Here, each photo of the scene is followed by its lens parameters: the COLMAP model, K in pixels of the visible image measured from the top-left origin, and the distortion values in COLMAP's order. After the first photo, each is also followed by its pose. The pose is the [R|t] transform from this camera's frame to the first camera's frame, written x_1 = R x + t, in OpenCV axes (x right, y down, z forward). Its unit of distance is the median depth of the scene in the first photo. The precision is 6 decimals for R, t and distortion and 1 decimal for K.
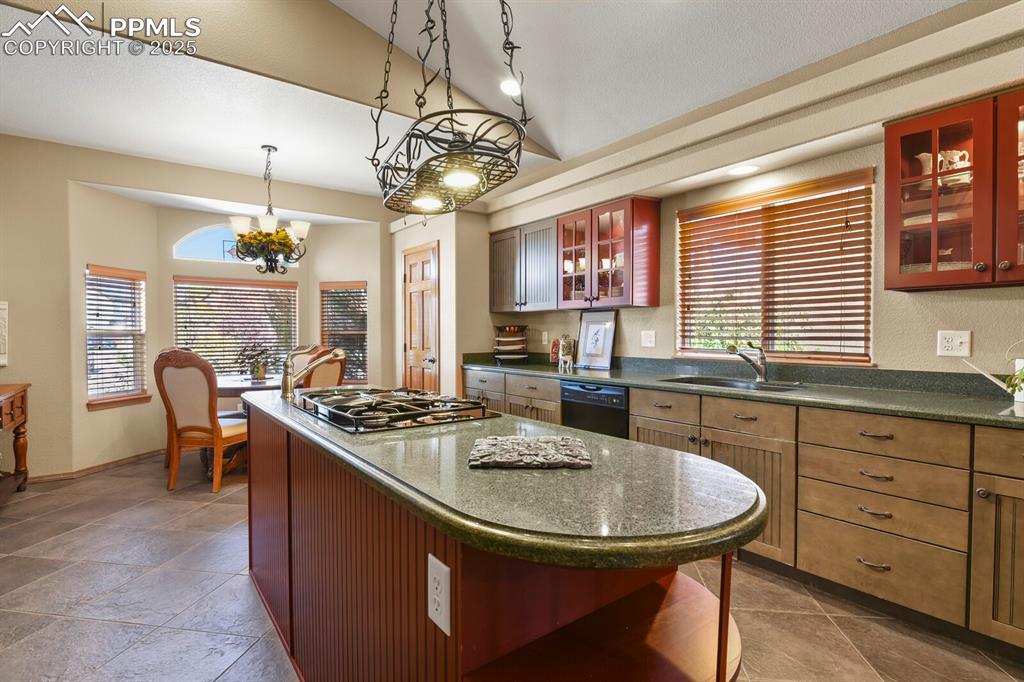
lens RADIAL K [[503.0, 0, 508.9], [0, 503.0, 345.2], [0, 0, 1]] dist [-0.006308, -0.002728]
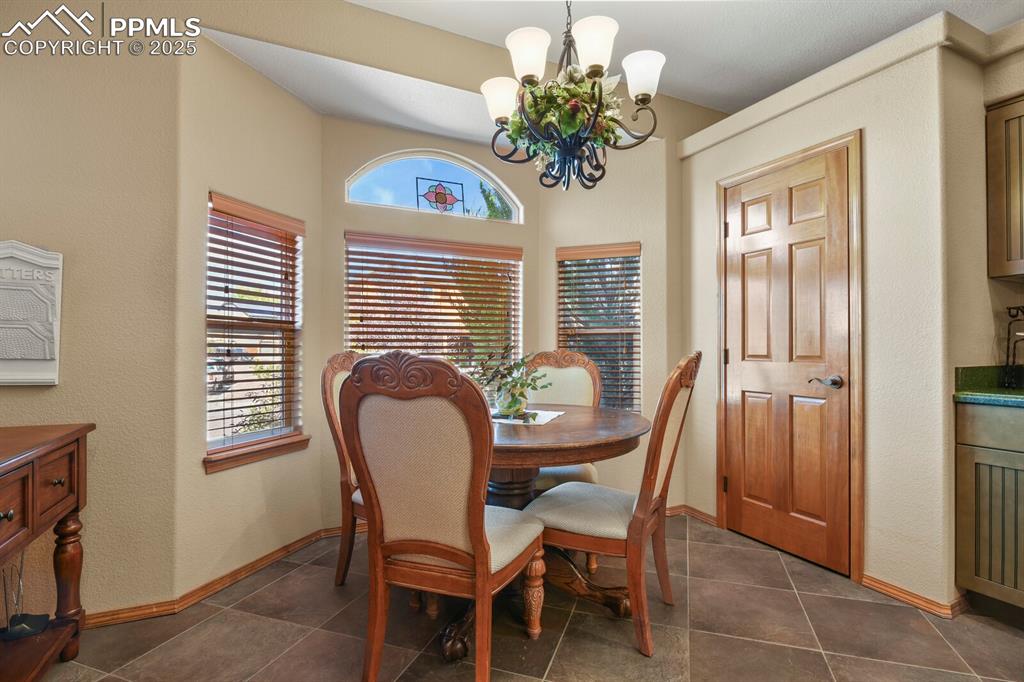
lens RADIAL K [[503.0, 0, 514.5], [0, 503.0, 345.0], [0, 0, 1]] dist [-0.006308, -0.002728]
pose [[0.982622, -0.002574, -0.185602, -0.421529], [-0.002790, 0.999586, -0.028634, 0.012393], [0.185598, 0.028654, 0.982208, 0.534396]]
